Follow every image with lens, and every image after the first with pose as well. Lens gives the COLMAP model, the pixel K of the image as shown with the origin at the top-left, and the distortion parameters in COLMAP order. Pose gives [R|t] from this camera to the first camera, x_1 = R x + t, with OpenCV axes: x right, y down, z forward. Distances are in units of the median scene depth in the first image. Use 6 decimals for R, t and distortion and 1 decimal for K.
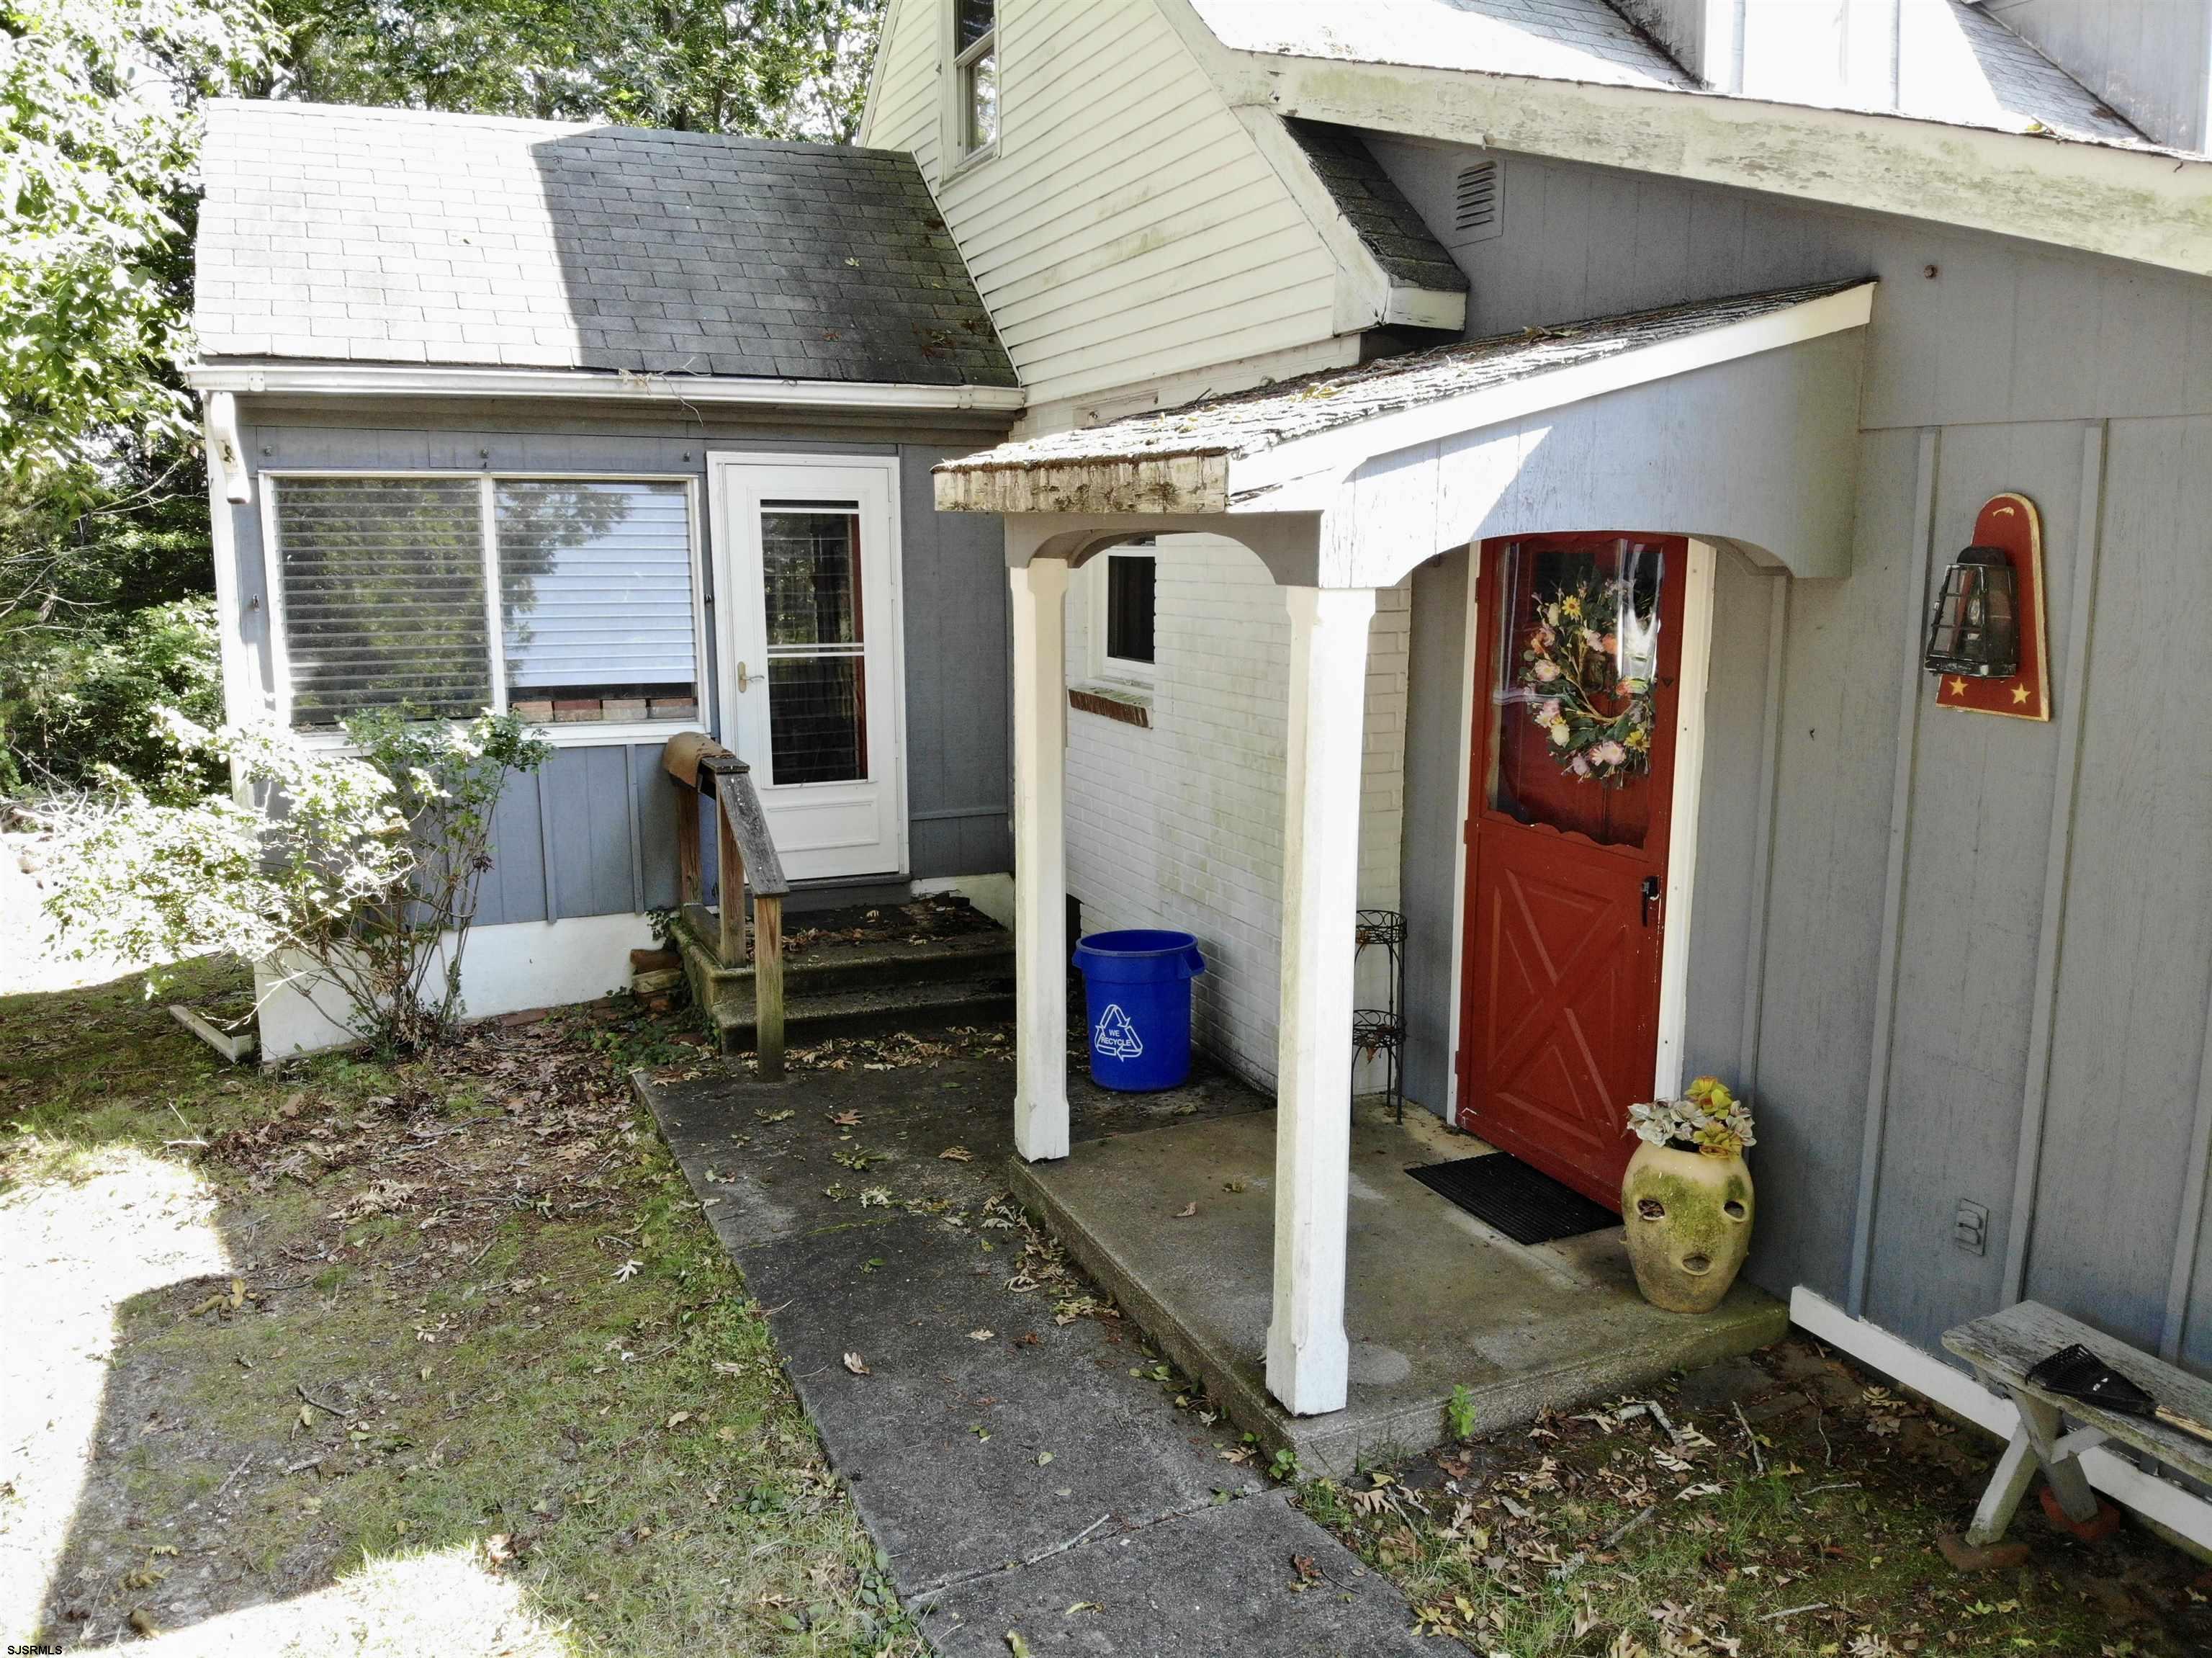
lens RADIAL K [[1604.5, 0, 1105.1], [0, 1604.5, 838.8], [0, 0, 1]] dist [0.077182, -0.195213]
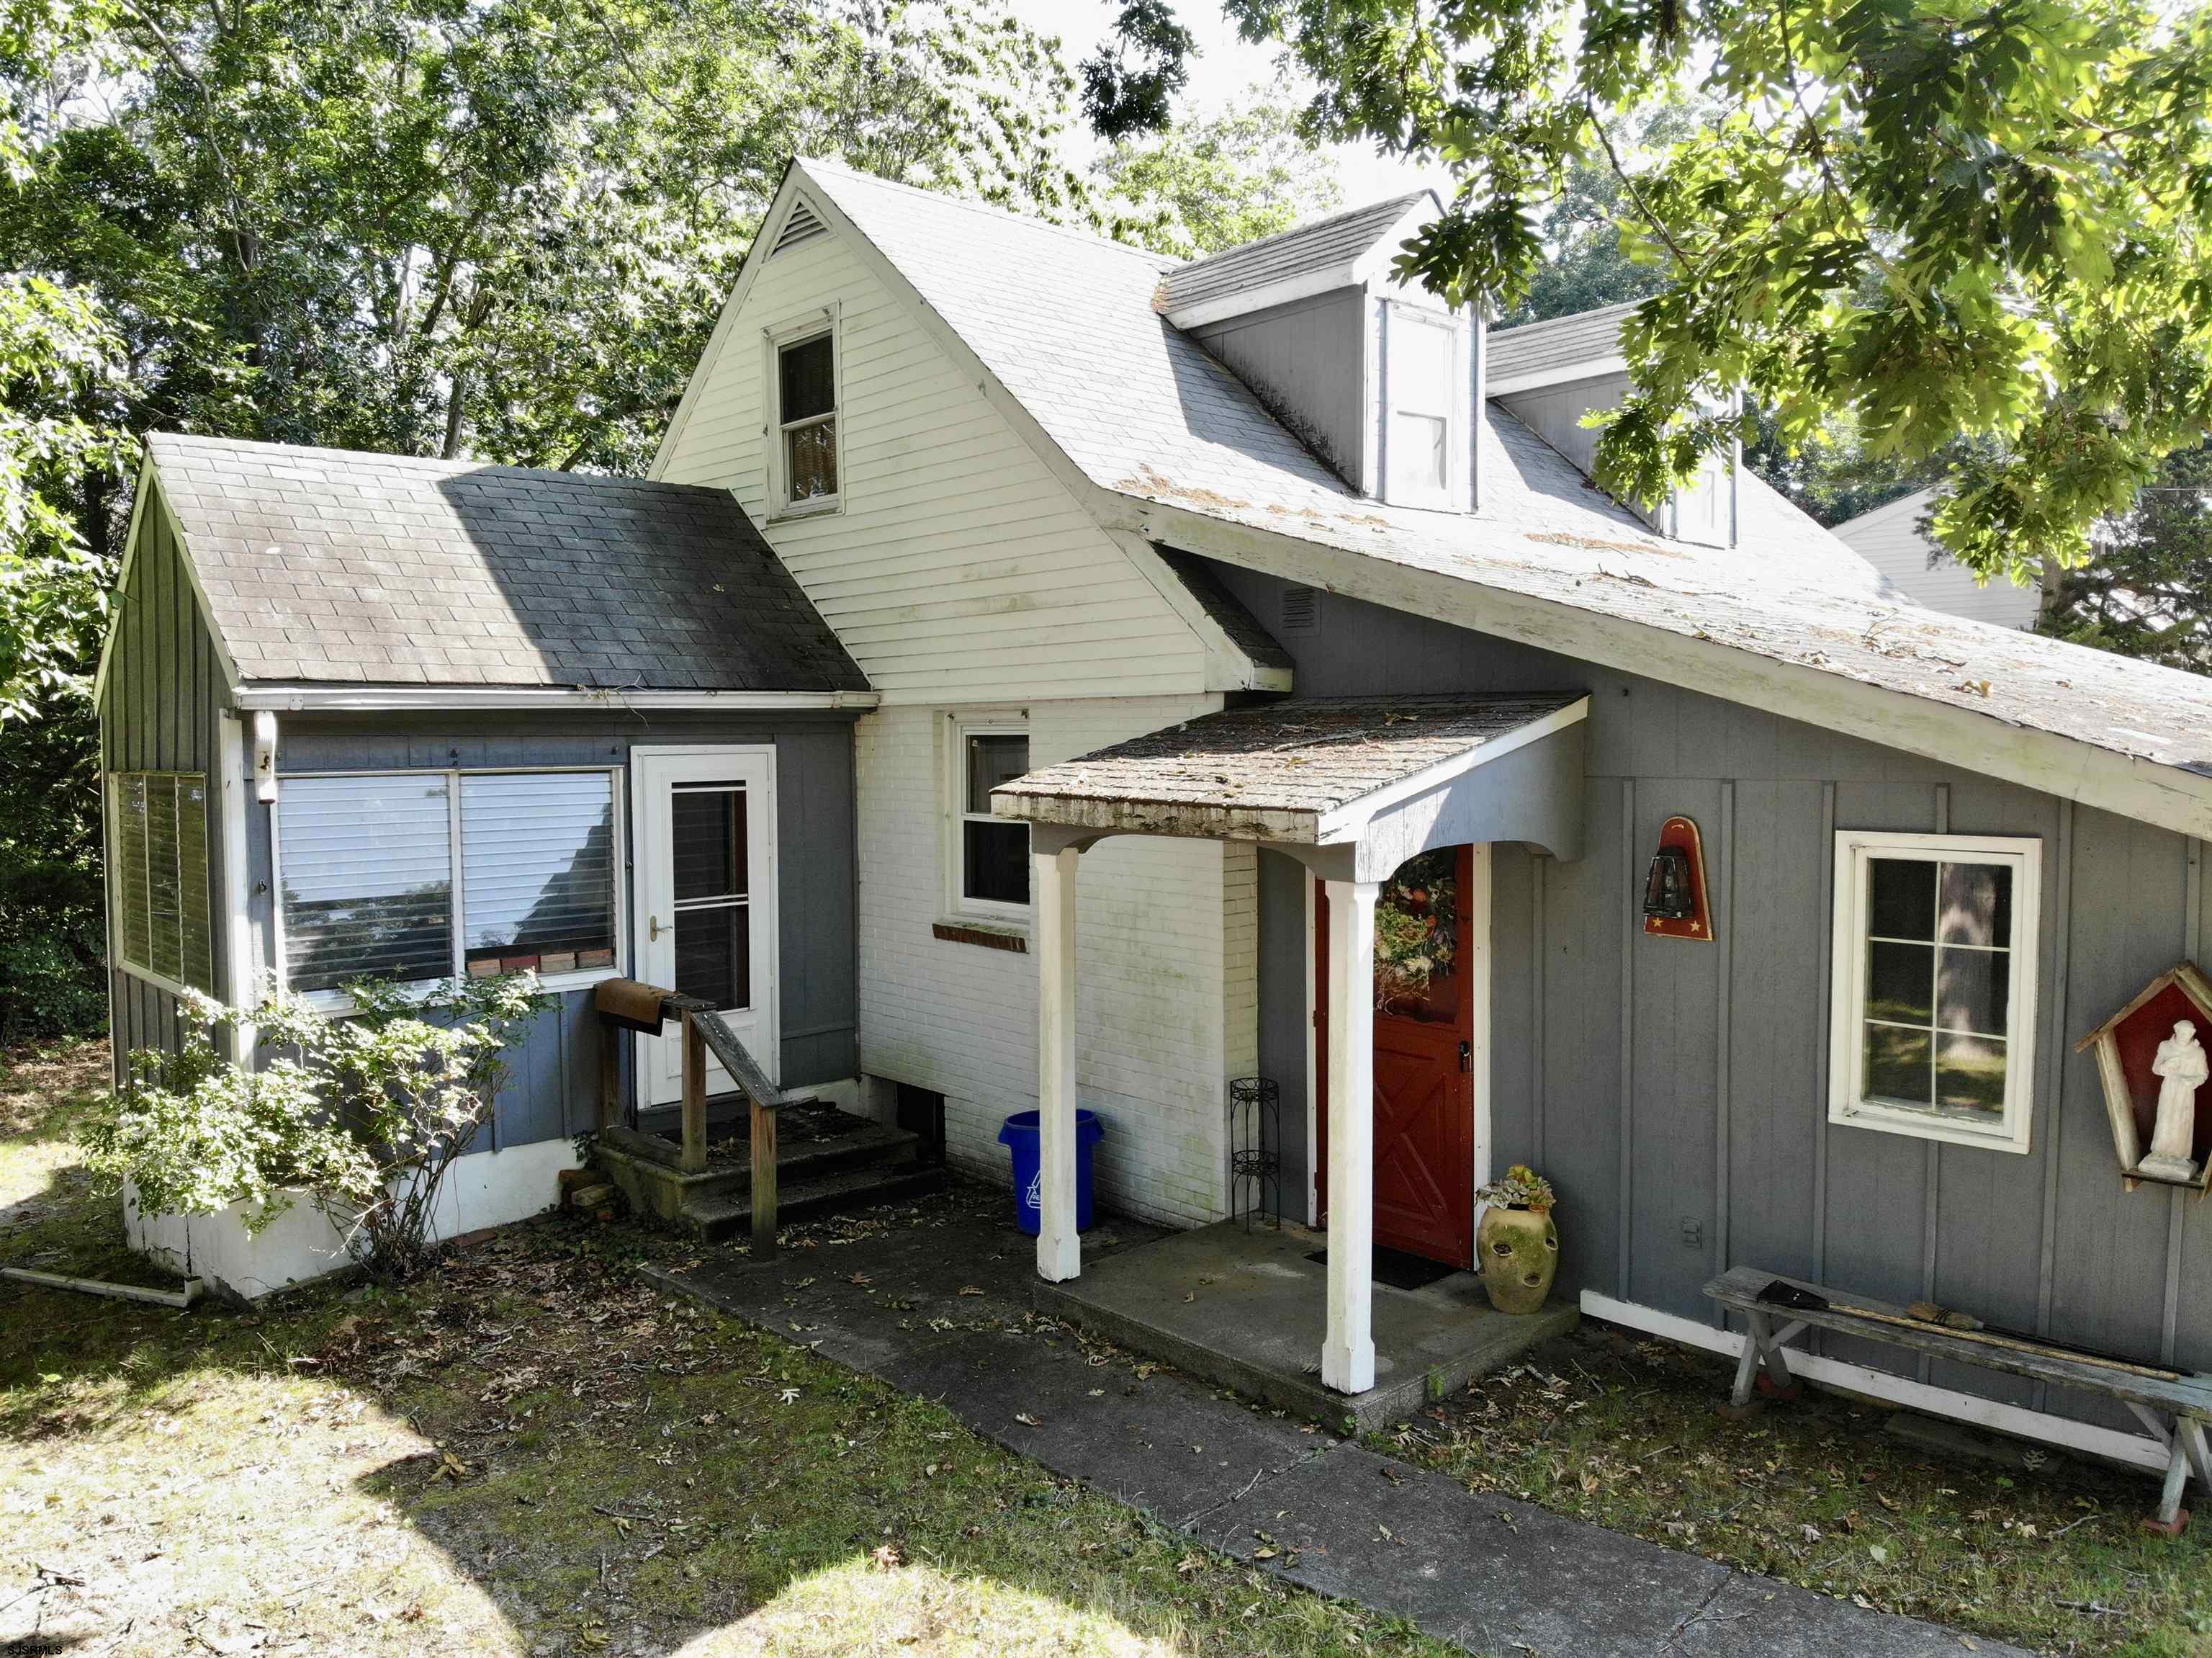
lens RADIAL K [[1604.5, 0, 1105.1], [0, 1604.5, 838.8], [0, 0, 1]] dist [0.077182, -0.195213]
pose [[0.948906, -0.027337, 0.314374, -0.428509], [0.065365, 0.991661, -0.111066, -0.018700], [-0.308716, 0.125940, 0.942780, -0.358069]]
